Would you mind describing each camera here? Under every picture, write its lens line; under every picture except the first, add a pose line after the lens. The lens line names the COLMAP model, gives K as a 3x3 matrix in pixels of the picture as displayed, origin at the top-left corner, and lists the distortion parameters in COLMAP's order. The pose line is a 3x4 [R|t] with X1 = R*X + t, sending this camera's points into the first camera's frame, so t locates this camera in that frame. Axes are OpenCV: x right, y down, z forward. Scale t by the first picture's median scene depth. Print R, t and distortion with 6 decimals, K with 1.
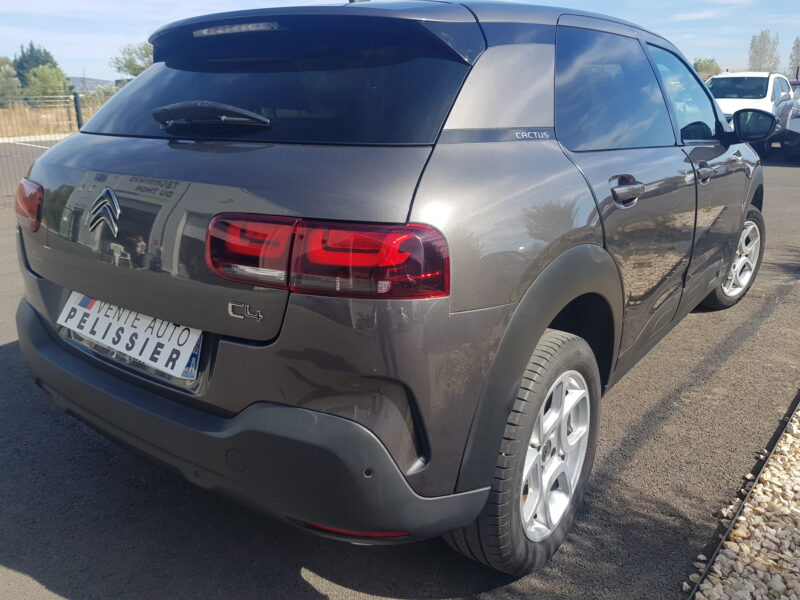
lens RADIAL K [[564.6, 0, 400.0], [0, 564.6, 300.0], [0, 0, 1]] dist [0.106391, -0.165946]
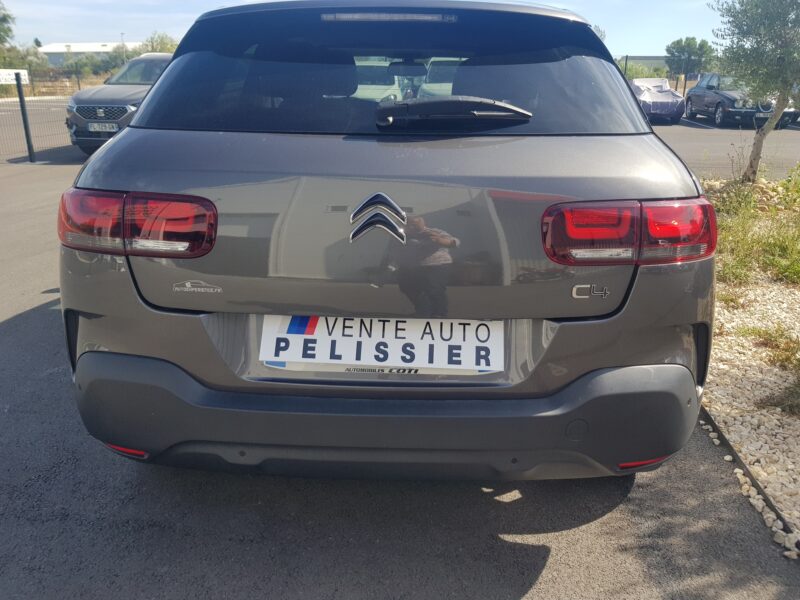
lens RADIAL K [[564.6, 0, 400.0], [0, 564.6, 300.0], [0, 0, 1]] dist [0.106391, -0.165946]
pose [[0.840864, -0.175410, 0.512035, -0.932362], [0.161683, 0.984238, 0.071660, -0.081584], [-0.516534, 0.022531, 0.855970, 0.205258]]
